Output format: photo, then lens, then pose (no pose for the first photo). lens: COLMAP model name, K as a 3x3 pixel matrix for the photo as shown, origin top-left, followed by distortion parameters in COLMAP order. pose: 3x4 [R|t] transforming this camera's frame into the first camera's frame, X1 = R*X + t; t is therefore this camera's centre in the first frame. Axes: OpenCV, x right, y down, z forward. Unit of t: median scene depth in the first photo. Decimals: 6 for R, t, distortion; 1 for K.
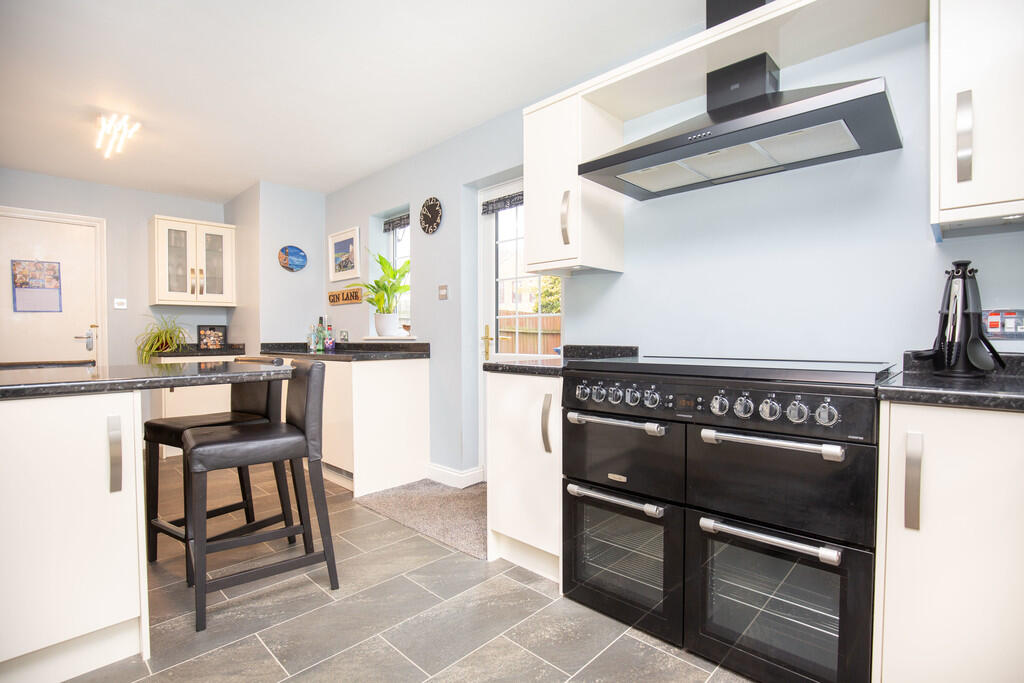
lens RADIAL K [[484.6, 0, 511.1], [0, 484.6, 344.6], [0, 0, 1]] dist [-0.013275, 0.000592]
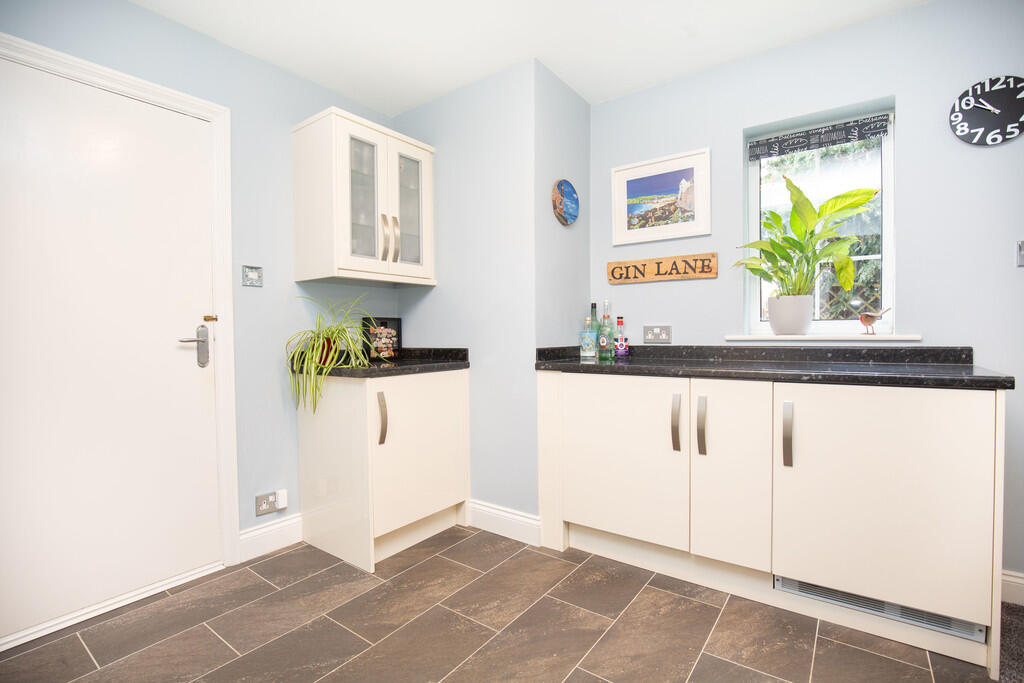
lens RADIAL K [[484.6, 0, 511.1], [0, 484.6, 344.6], [0, 0, 1]] dist [-0.013275, 0.000592]
pose [[0.989099, -0.008970, 0.146980, -0.611032], [0.007827, 0.999935, 0.008350, -0.011975], [-0.147046, -0.007109, 0.989104, 0.433733]]
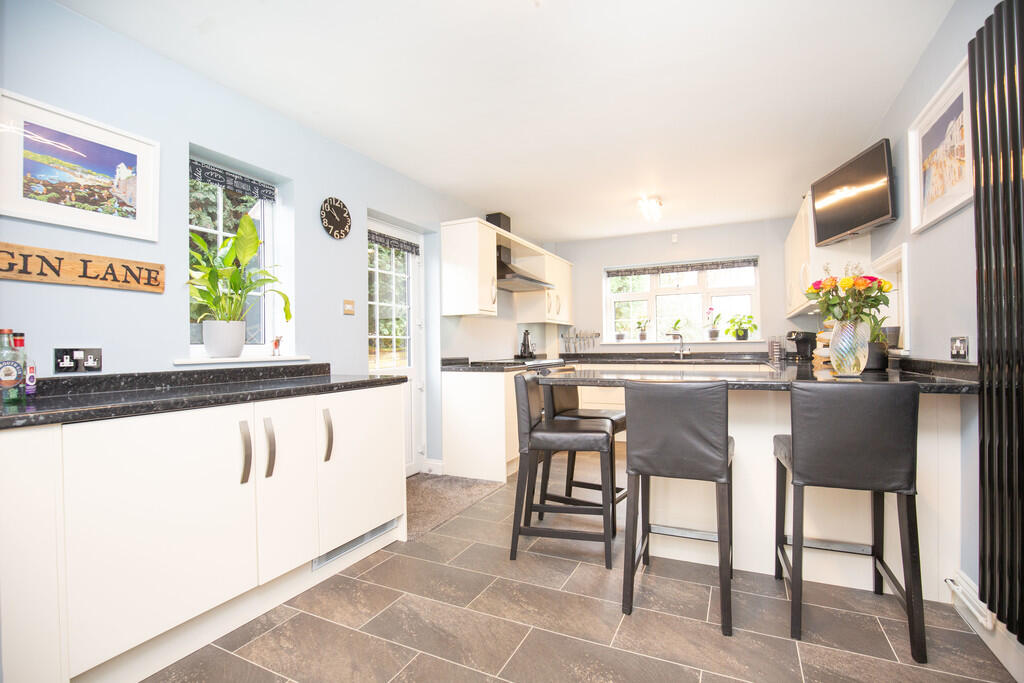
lens RADIAL K [[484.6, 0, 511.1], [0, 484.6, 344.6], [0, 0, 1]] dist [-0.013275, 0.000592]
pose [[-0.317455, 0.014781, 0.948158, -0.863231], [0.033407, 0.999432, -0.004395, -0.017341], [-0.947685, 0.030279, -0.317769, 0.774000]]
